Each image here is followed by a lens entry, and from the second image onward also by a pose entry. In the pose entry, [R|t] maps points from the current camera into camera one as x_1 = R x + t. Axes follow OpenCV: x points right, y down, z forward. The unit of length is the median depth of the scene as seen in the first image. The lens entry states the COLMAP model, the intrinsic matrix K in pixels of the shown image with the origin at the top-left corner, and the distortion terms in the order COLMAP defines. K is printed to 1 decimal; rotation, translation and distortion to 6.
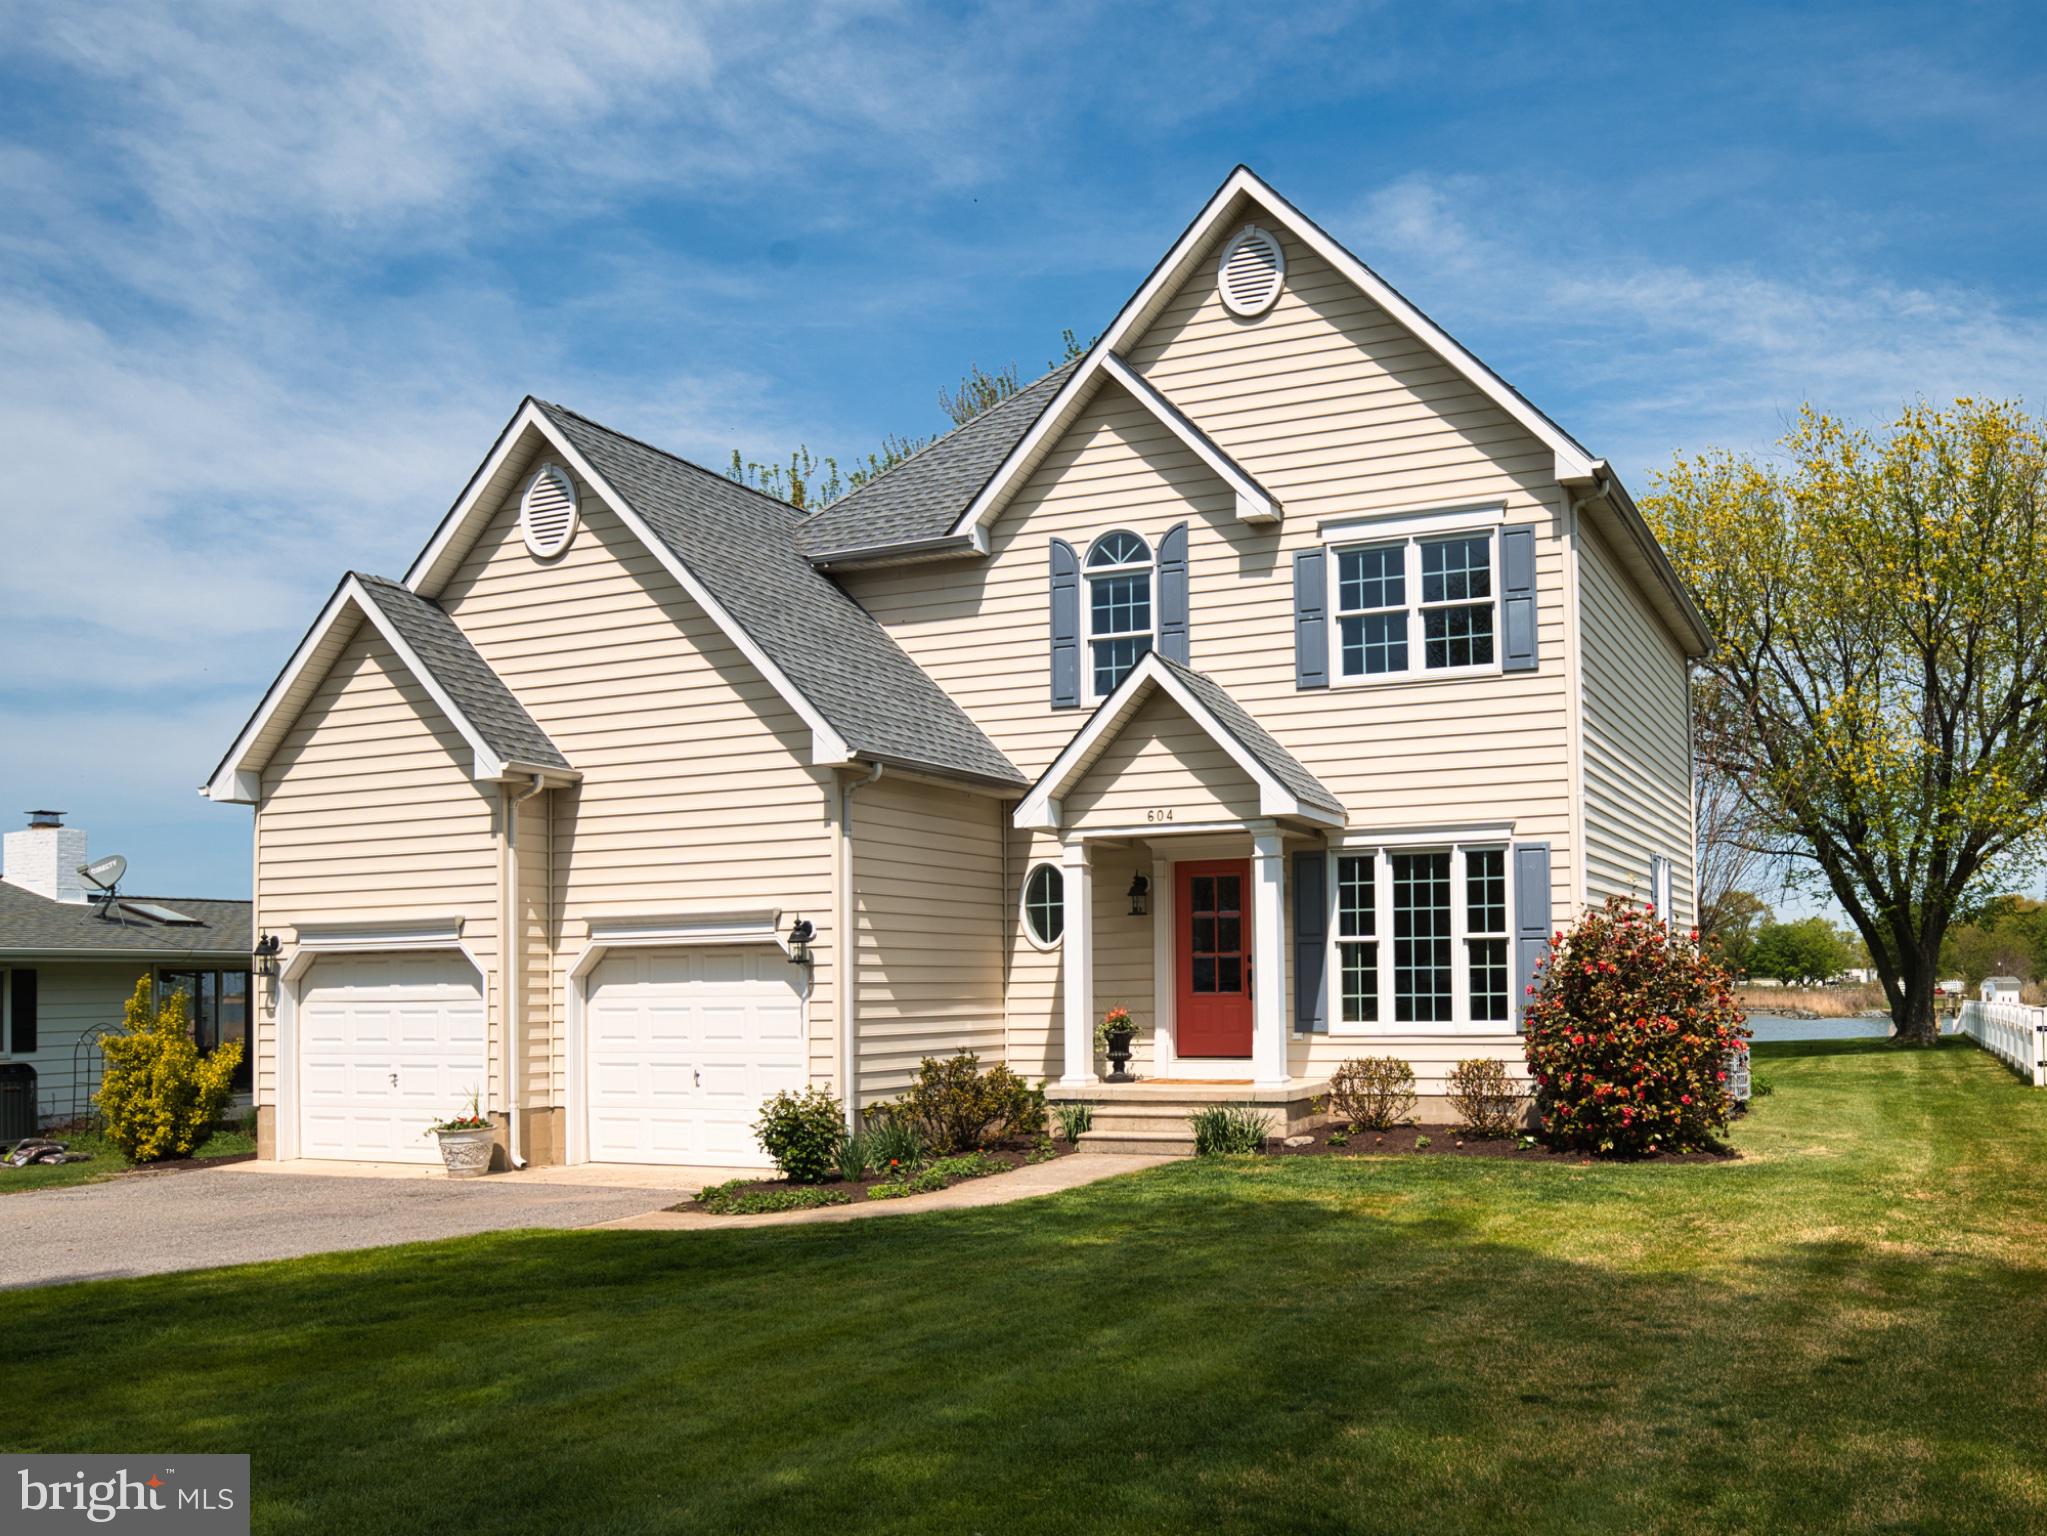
lens RADIAL K [[1830.4, 0, 1061.1], [0, 1830.4, 924.9], [0, 0, 1]] dist [-0.050567, -0.002959]
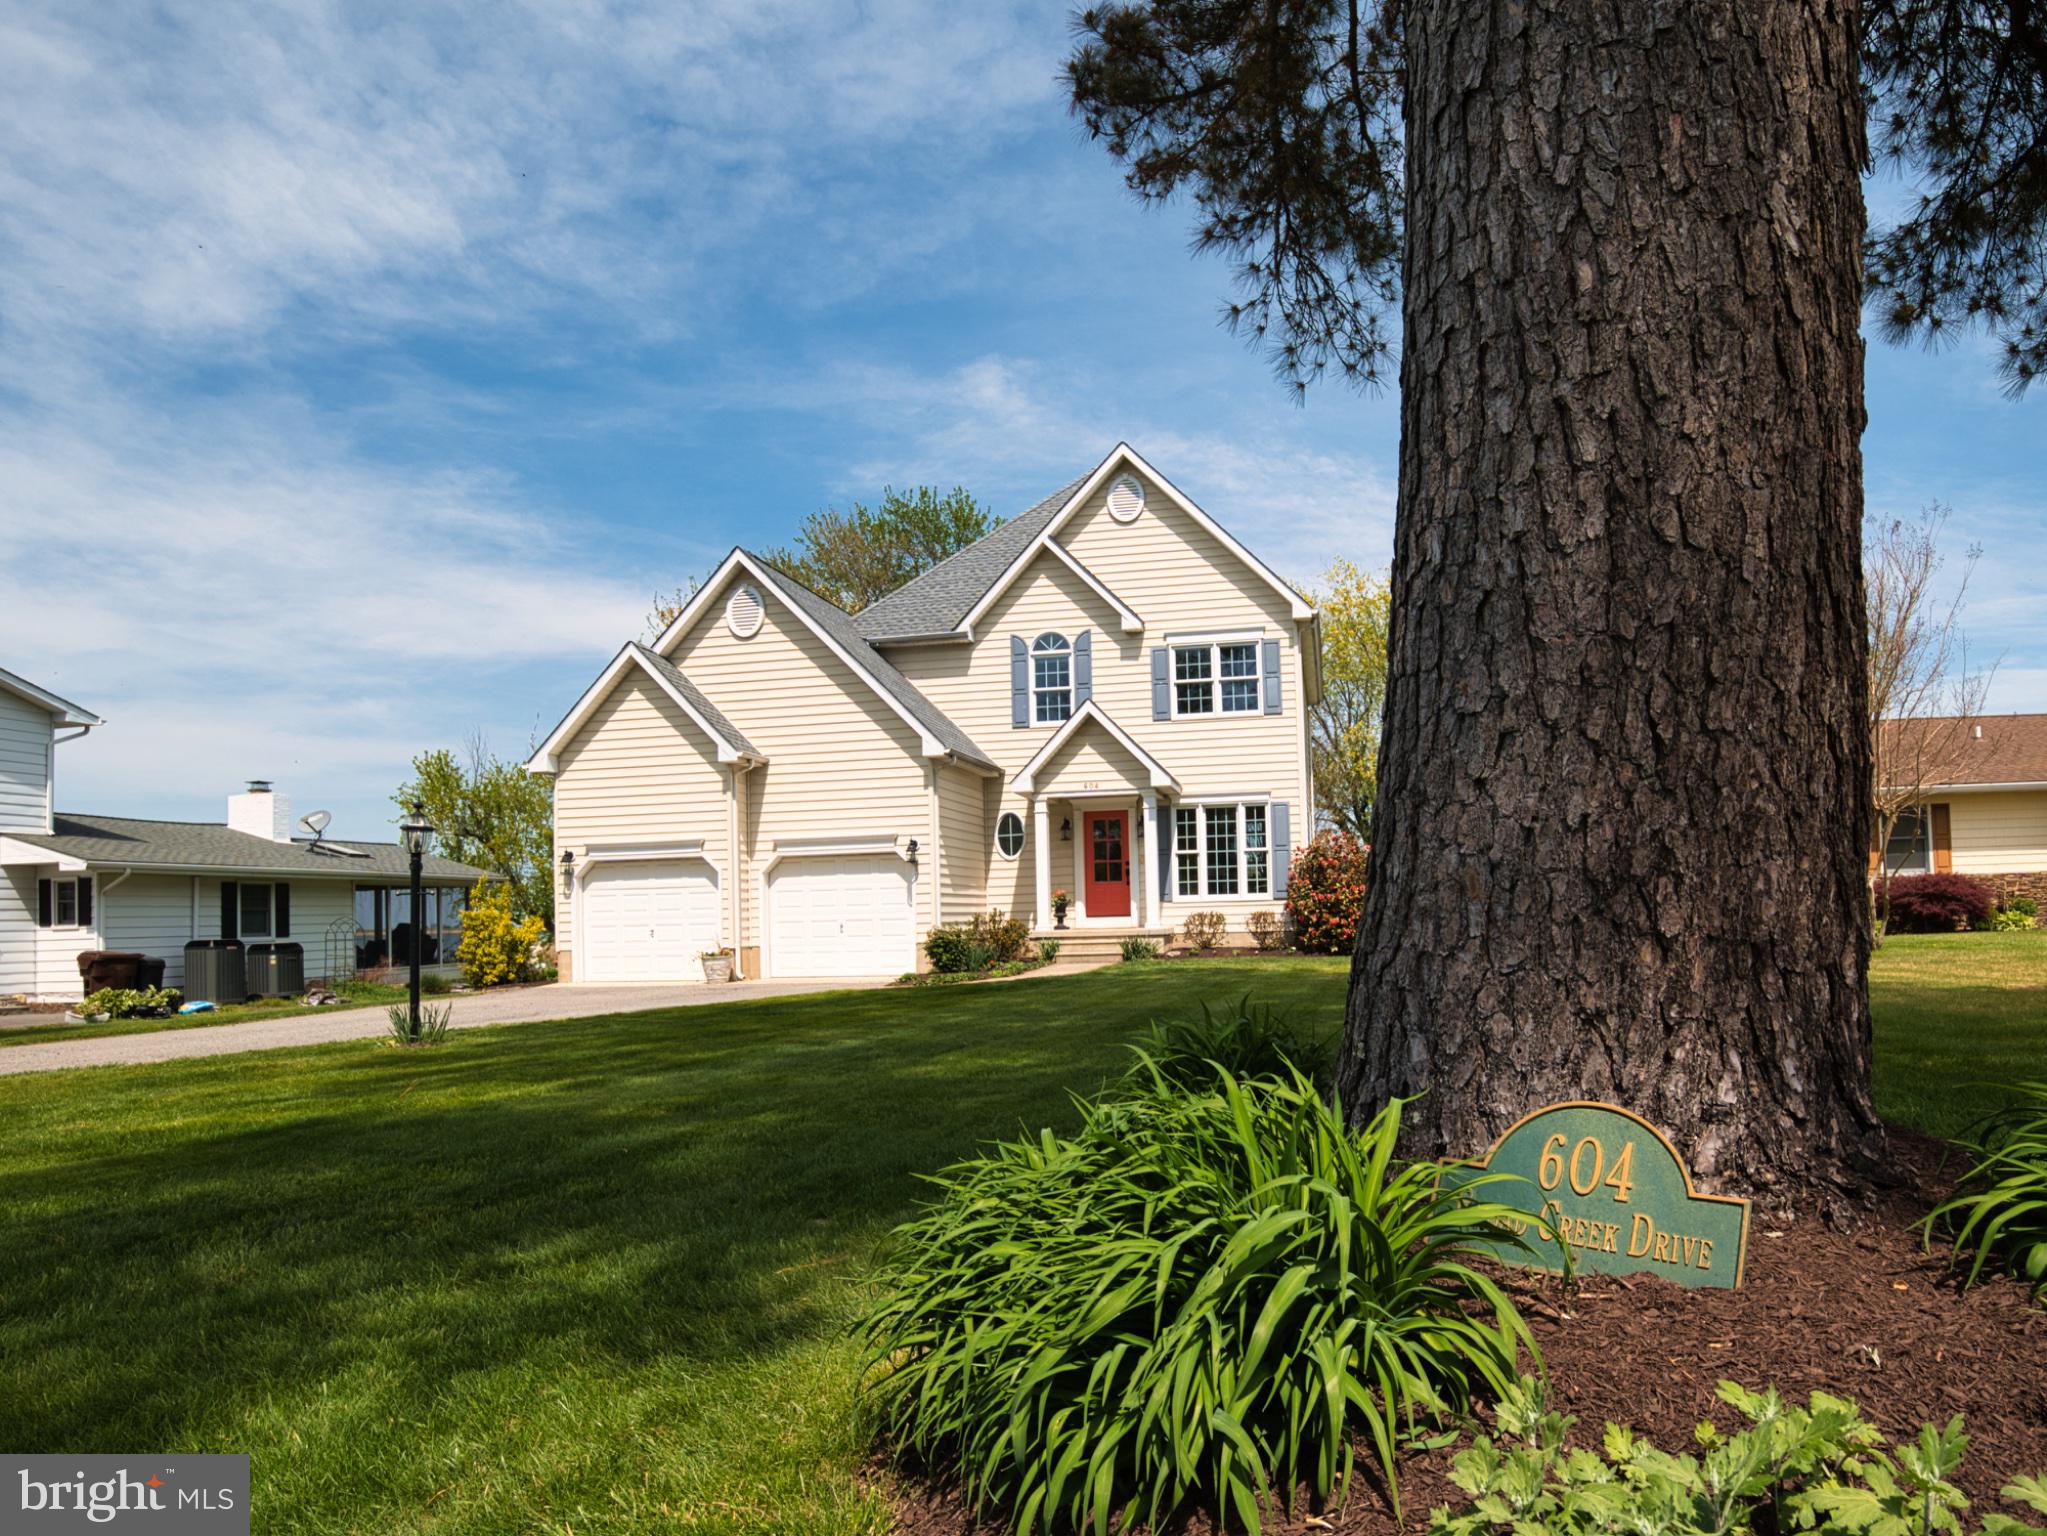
lens RADIAL K [[1312.3, 0, 987.5], [0, 1312.3, 861.9], [0, 0, 1]] dist [-0.063404, 0.002996]
pose [[0.981127, 0.000112, 0.193362, -0.300795], [0.002511, 0.999908, -0.013315, 0.034990], [-0.193346, 0.013550, 0.981037, -0.295971]]
